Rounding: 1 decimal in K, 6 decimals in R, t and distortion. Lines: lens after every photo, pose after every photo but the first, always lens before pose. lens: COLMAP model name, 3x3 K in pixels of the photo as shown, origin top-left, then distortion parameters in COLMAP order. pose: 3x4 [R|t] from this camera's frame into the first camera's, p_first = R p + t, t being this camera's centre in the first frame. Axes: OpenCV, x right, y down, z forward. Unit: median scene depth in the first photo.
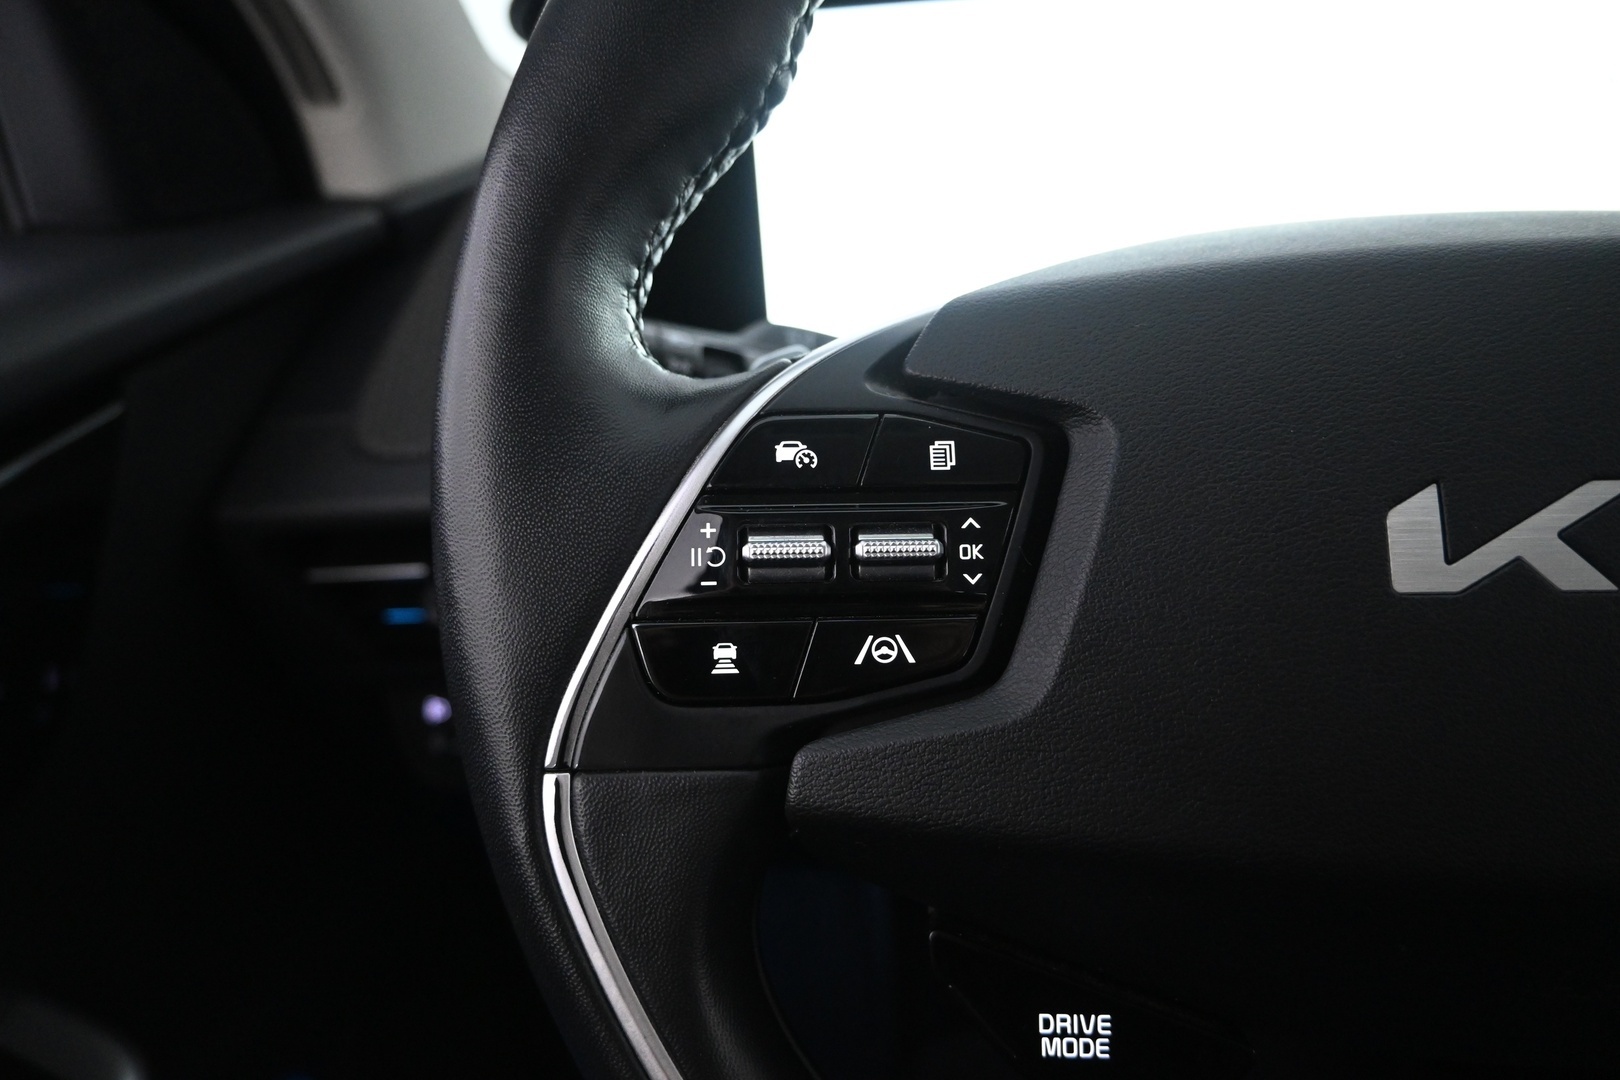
lens RADIAL K [[1119.8, 0, 802.2], [0, 1119.8, 539.8], [0, 0, 1]] dist [0.004581, 0.001064]
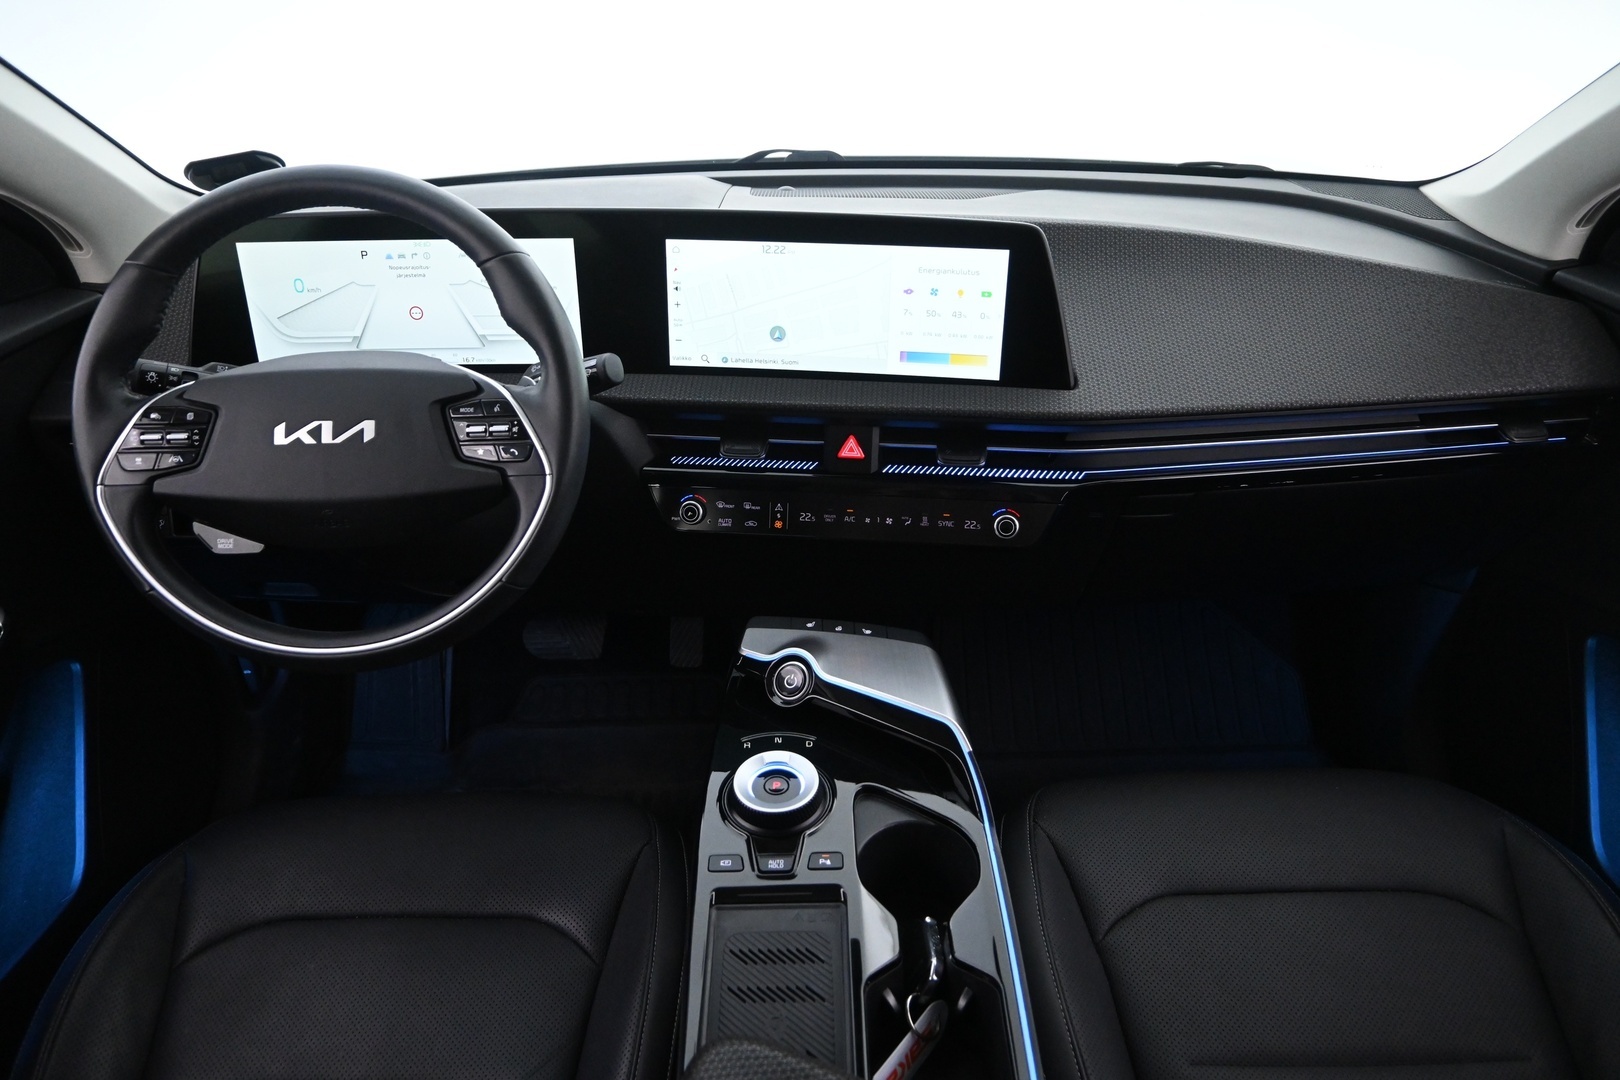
lens RADIAL K [[1119.8, 0, 813.1], [0, 1119.8, 544.7], [0, 0, 1]] dist [0.004581, 0.001064]
pose [[0.994524, -0.014118, 0.103547, 2.209916], [0.008986, 0.998716, 0.049858, 0.246231], [-0.104118, -0.048655, 0.993374, -3.895401]]
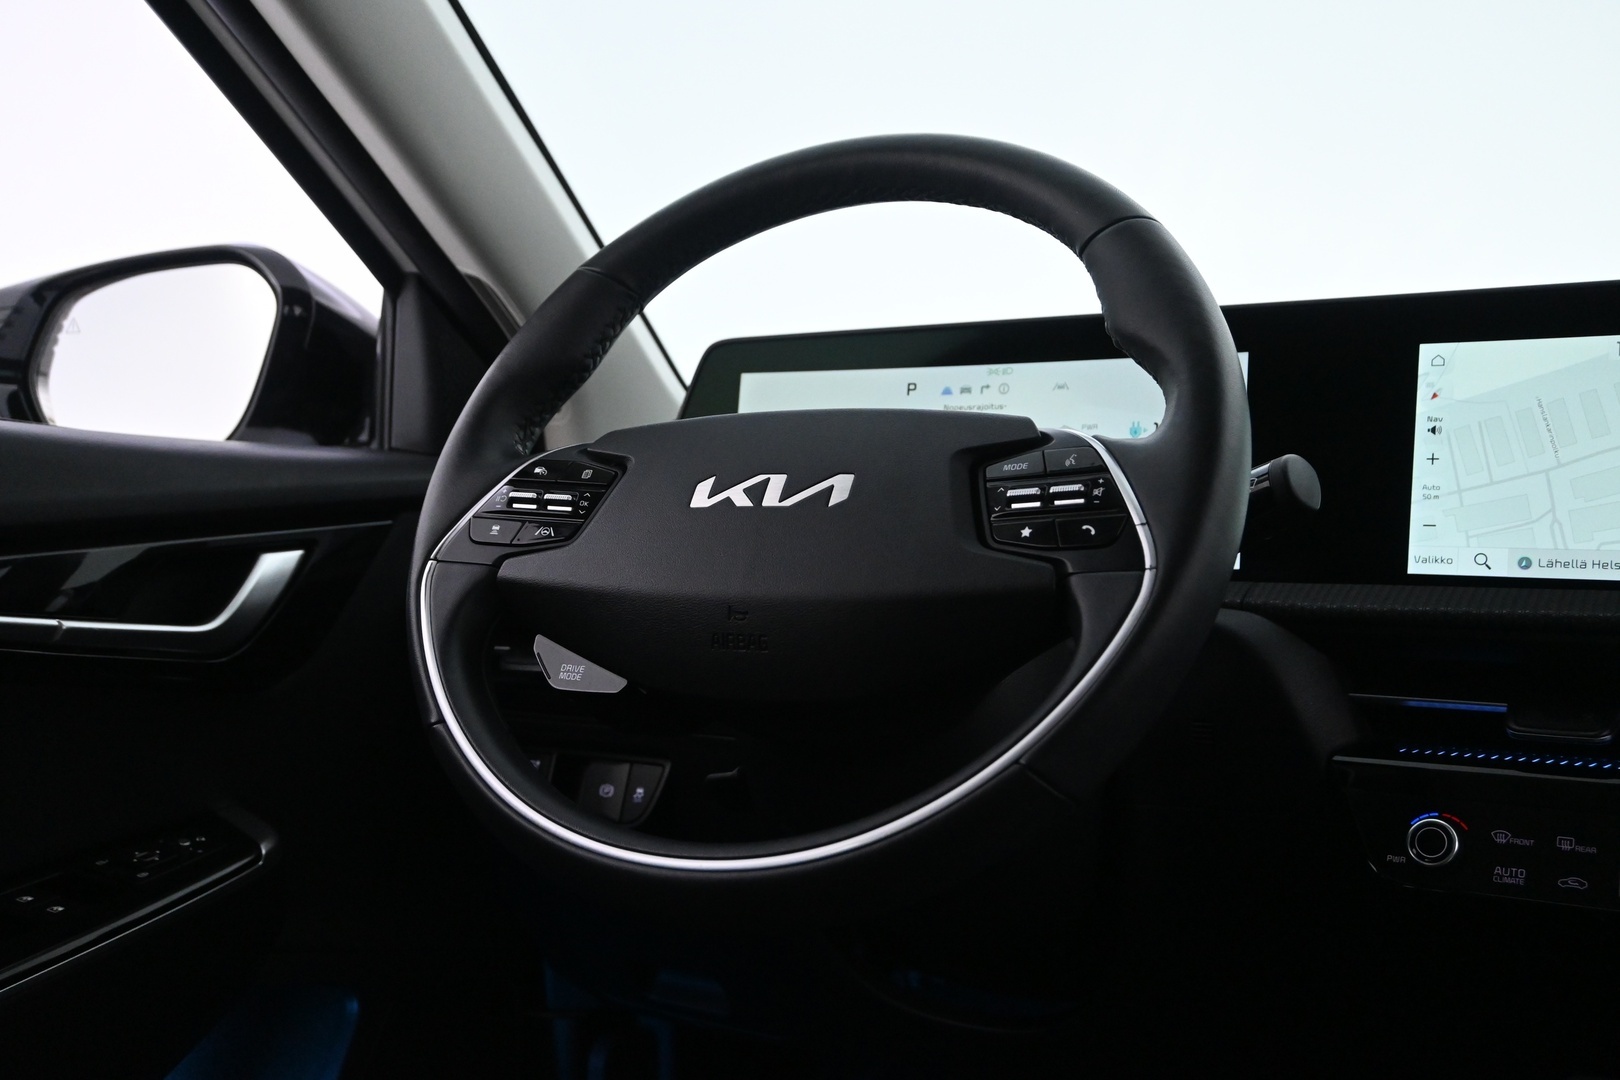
lens RADIAL K [[1529.2, 0, 807.7], [0, 1529.2, 539.1], [0, 0, 1]] dist [-0.002487, 0.000000]
pose [[0.927483, 0.060326, -0.368965, 2.101796], [-0.213254, 0.895965, -0.389575, 1.471637], [0.307078, 0.440008, 0.843858, -2.023115]]
